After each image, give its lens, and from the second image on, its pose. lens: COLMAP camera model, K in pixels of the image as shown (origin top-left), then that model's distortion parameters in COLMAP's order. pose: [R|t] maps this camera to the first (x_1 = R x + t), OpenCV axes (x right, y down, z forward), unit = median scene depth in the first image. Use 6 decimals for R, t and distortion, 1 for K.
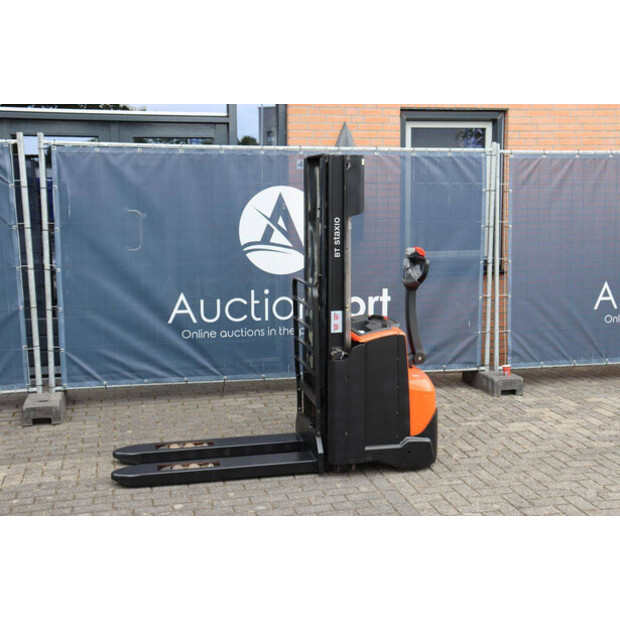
lens RADIAL K [[826.3, 0, 309.5], [0, 826.3, 305.4], [0, 0, 1]] dist [0.030501, 0.142253]
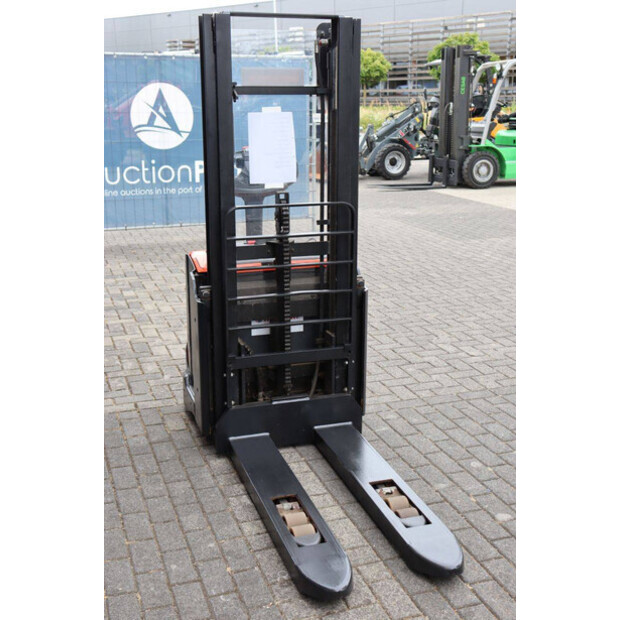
lens RADIAL K [[796.3, 0, 306.0], [0, 796.3, 309.2], [0, 0, 1]] dist [0.022140, 0.132847]
pose [[-0.101484, -0.251661, 0.962480, -0.555927], [0.138535, 0.954473, 0.264175, -0.099027], [-0.985144, 0.160147, -0.062000, 0.862562]]
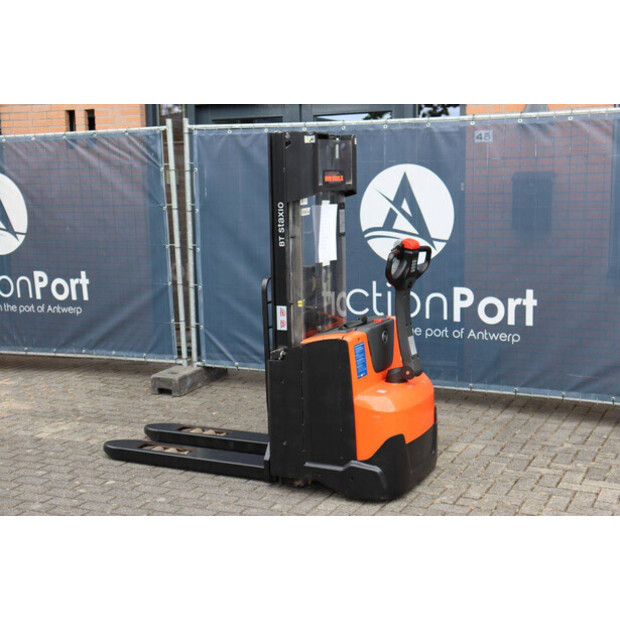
lens RADIAL K [[927.0, 0, 311.2], [0, 927.0, 305.0], [0, 0, 1]] dist [0.097054, 0.080292]
pose [[0.782040, 0.077637, -0.618374, 0.536016], [-0.069987, 0.996875, 0.036646, -0.026459], [0.619286, 0.014619, 0.785029, 0.176678]]
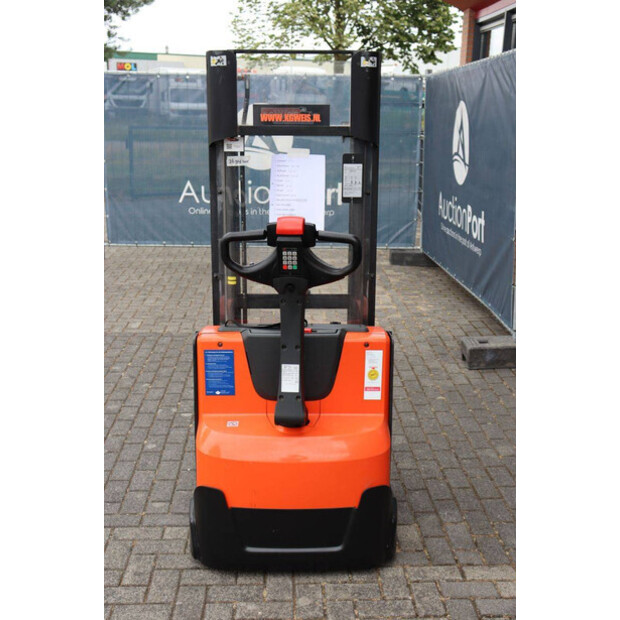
lens RADIAL K [[796.3, 0, 306.0], [0, 796.3, 309.2], [0, 0, 1]] dist [0.022140, 0.132847]
pose [[-0.196053, 0.249295, -0.948375, 0.532485], [-0.139454, 0.950226, 0.278610, -0.134108], [0.970627, 0.186877, -0.151529, 0.928344]]
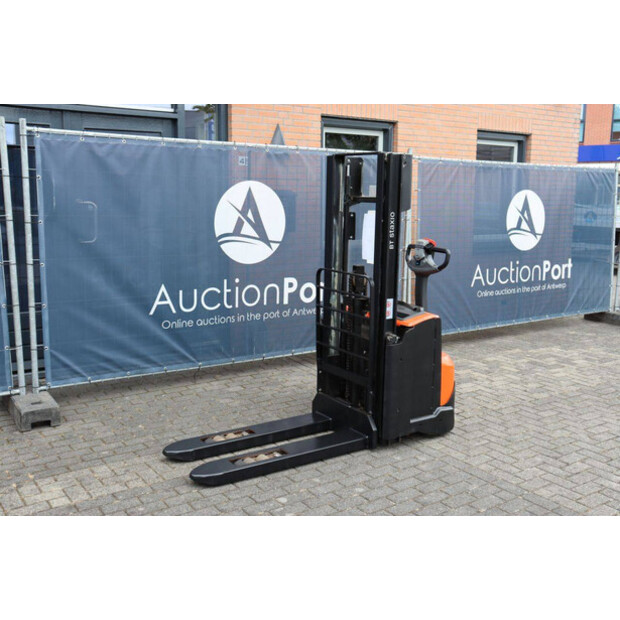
lens RADIAL K [[672.4, 0, 310.7], [0, 672.4, 306.9], [0, 0, 1]] dist [-0.041294, 0.037730]
pose [[0.928294, -0.043132, 0.369337, -0.303948], [0.029046, 0.998626, 0.043619, -0.018910], [-0.370711, -0.029763, 0.928271, 0.174736]]
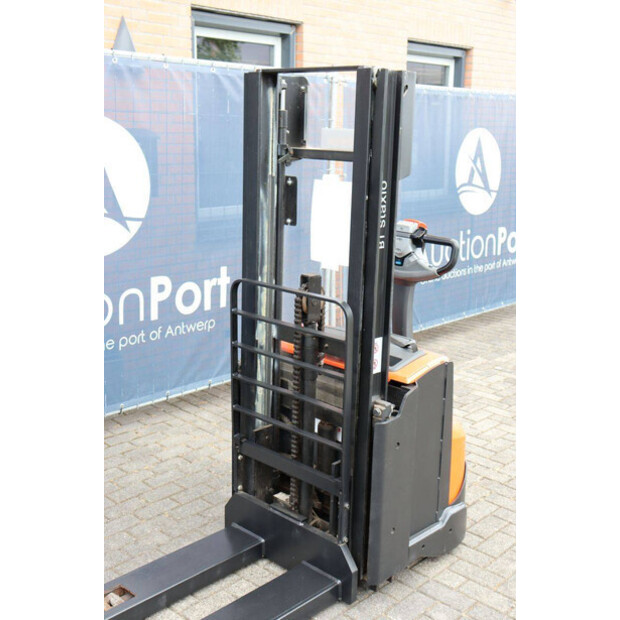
lens RADIAL K [[796.3, 0, 306.0], [0, 796.3, 309.2], [0, 0, 1]] dist [0.022140, 0.132847]
pose [[0.827717, -0.101561, 0.551878, -0.254641], [0.046998, 0.992576, 0.112175, -0.063716], [-0.559174, -0.066912, 0.826346, 0.435558]]
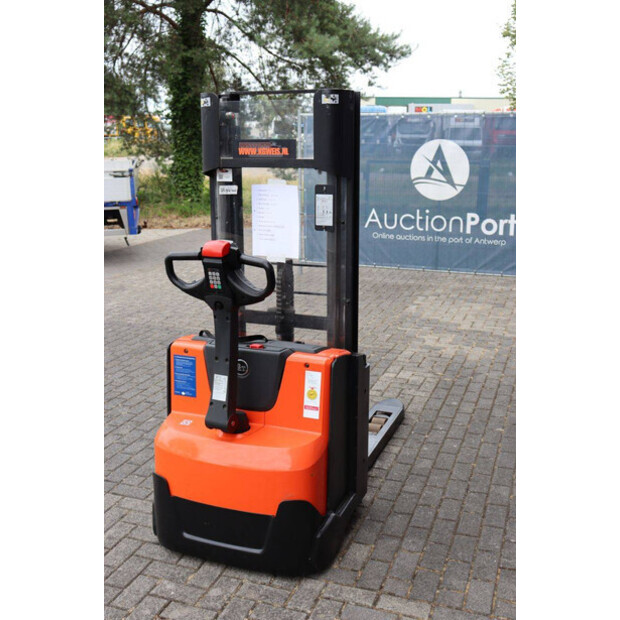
lens RADIAL K [[708.0, 0, 306.7], [0, 708.0, 309.6], [0, 0, 1]] dist [-0.014666, 0.052520]
pose [[-0.548311, 0.201419, -0.811656, 0.432695], [-0.109152, 0.945022, 0.308252, -0.157280], [0.829121, 0.257612, -0.496181, 1.110146]]
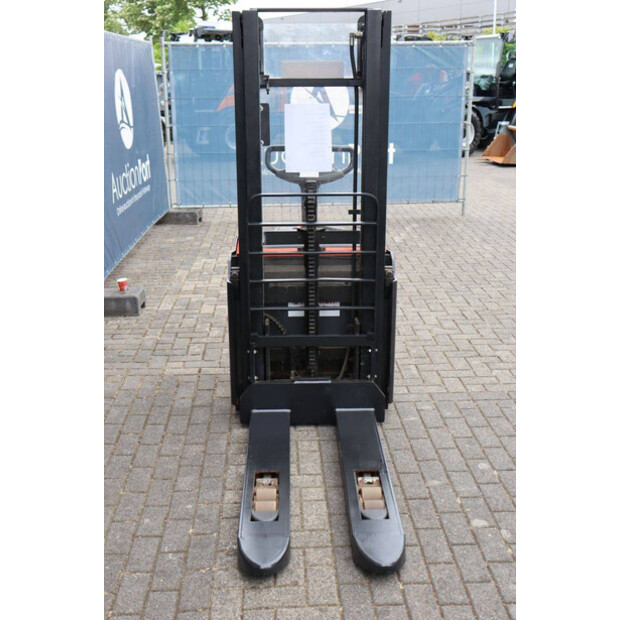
lens RADIAL K [[753.3, 0, 303.4], [0, 753.3, 307.1], [0, 0, 1]] dist [0.014353, 0.045013]
pose [[0.187781, -0.280922, 0.941181, -0.538156], [0.140103, 0.956089, 0.257419, -0.086480], [-0.972167, 0.083524, 0.218893, 0.721642]]
